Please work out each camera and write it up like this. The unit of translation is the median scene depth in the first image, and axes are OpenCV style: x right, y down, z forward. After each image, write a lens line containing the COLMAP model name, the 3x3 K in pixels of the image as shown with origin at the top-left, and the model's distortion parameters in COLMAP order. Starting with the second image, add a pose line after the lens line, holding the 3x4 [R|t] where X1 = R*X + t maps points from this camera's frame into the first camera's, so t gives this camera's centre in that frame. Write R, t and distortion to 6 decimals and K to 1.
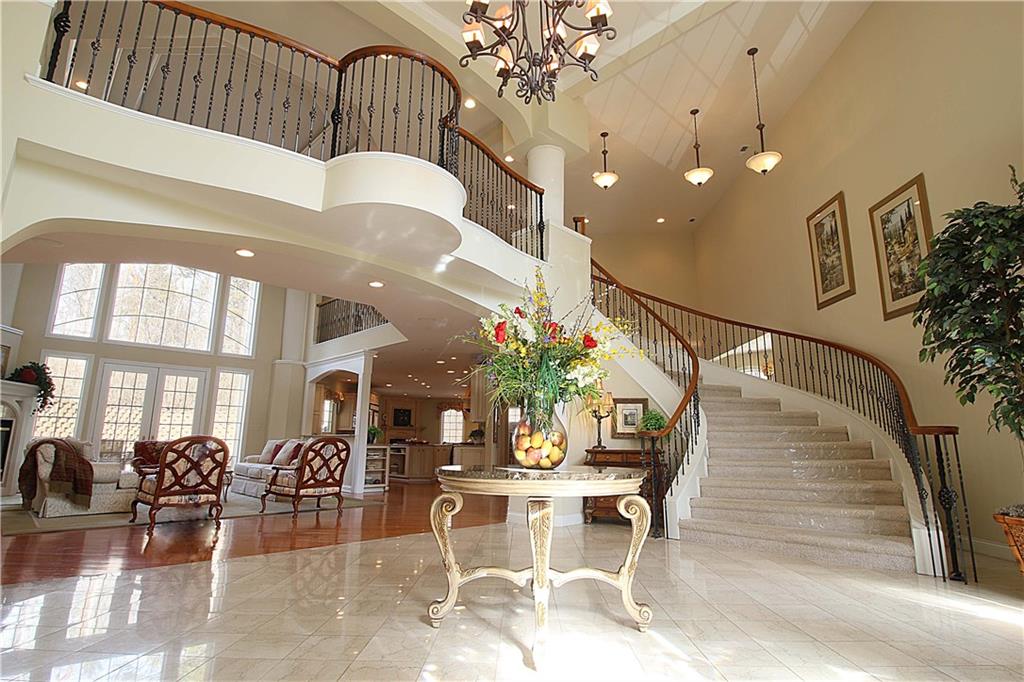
lens RADIAL K [[518.6, 0, 512.0], [0, 518.6, 341.0], [0, 0, 1]] dist [0.000187, -0.016170]
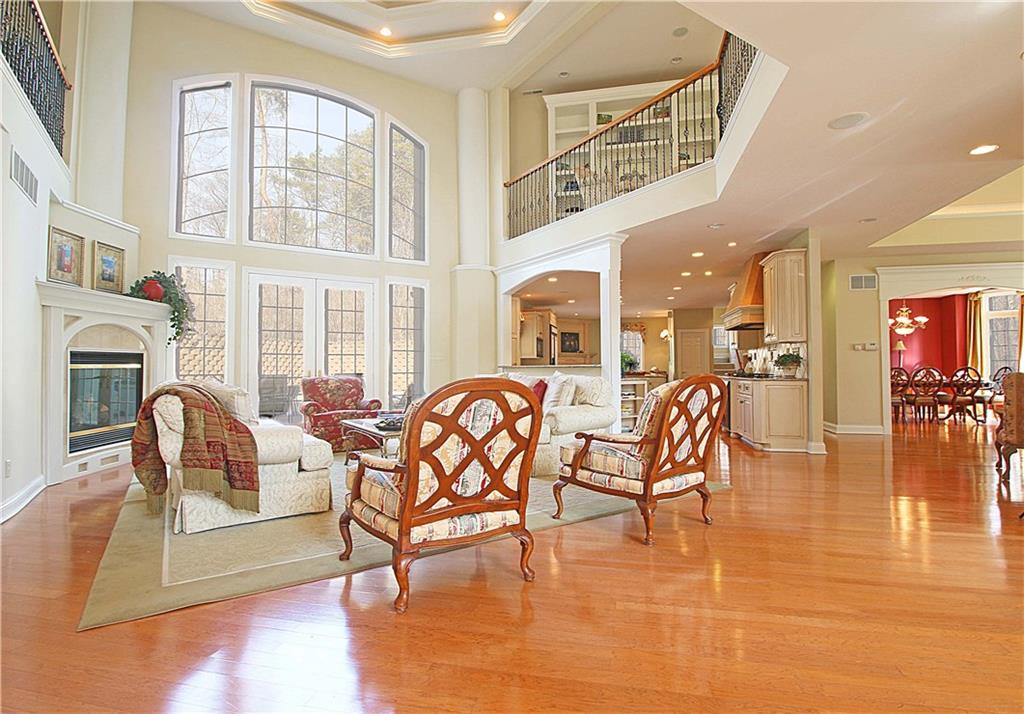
lens RADIAL K [[505.8, 0, 512.0], [0, 505.8, 357.0], [0, 0, 1]] dist [-0.016613, -0.000063]
pose [[0.981305, -0.015494, -0.191836, -0.479586], [0.048105, 0.984862, 0.166530, 0.096659], [0.186352, -0.172645, 0.967195, 0.593385]]
